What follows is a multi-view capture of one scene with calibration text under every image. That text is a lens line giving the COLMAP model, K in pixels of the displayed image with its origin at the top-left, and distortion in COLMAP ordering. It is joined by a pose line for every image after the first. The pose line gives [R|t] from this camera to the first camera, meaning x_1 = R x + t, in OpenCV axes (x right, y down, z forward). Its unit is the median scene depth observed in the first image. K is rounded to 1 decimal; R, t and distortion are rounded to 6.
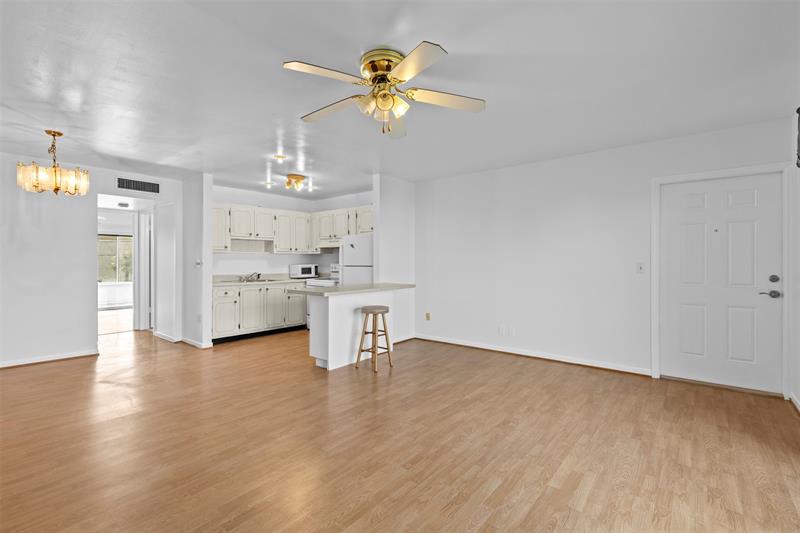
lens RADIAL K [[371.5, 0, 403.1], [0, 371.5, 262.8], [0, 0, 1]] dist [0.005743, 0.000189]
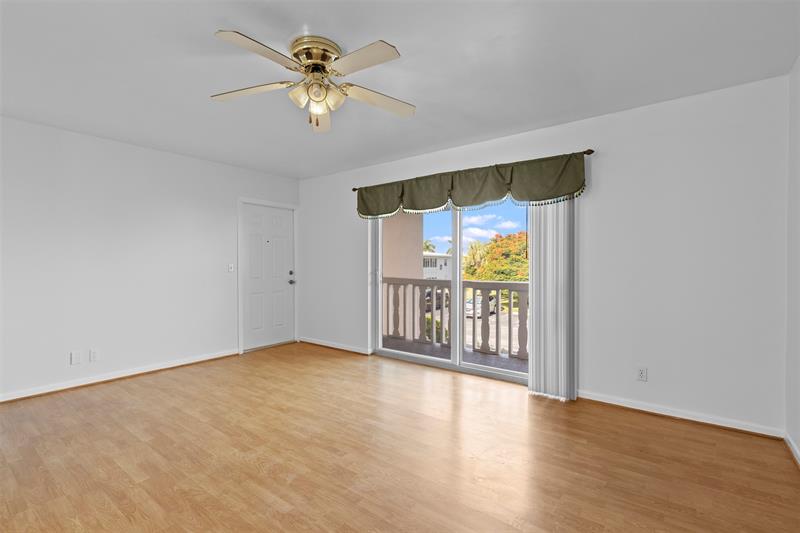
lens RADIAL K [[371.5, 0, 403.9], [0, 371.5, 265.7], [0, 0, 1]] dist [0.005743, 0.000189]
pose [[-0.048039, -0.006265, 0.998826, -0.817805], [0.001760, 0.999978, 0.006357, 0.000918], [-0.998844, 0.002063, -0.048027, 0.672122]]
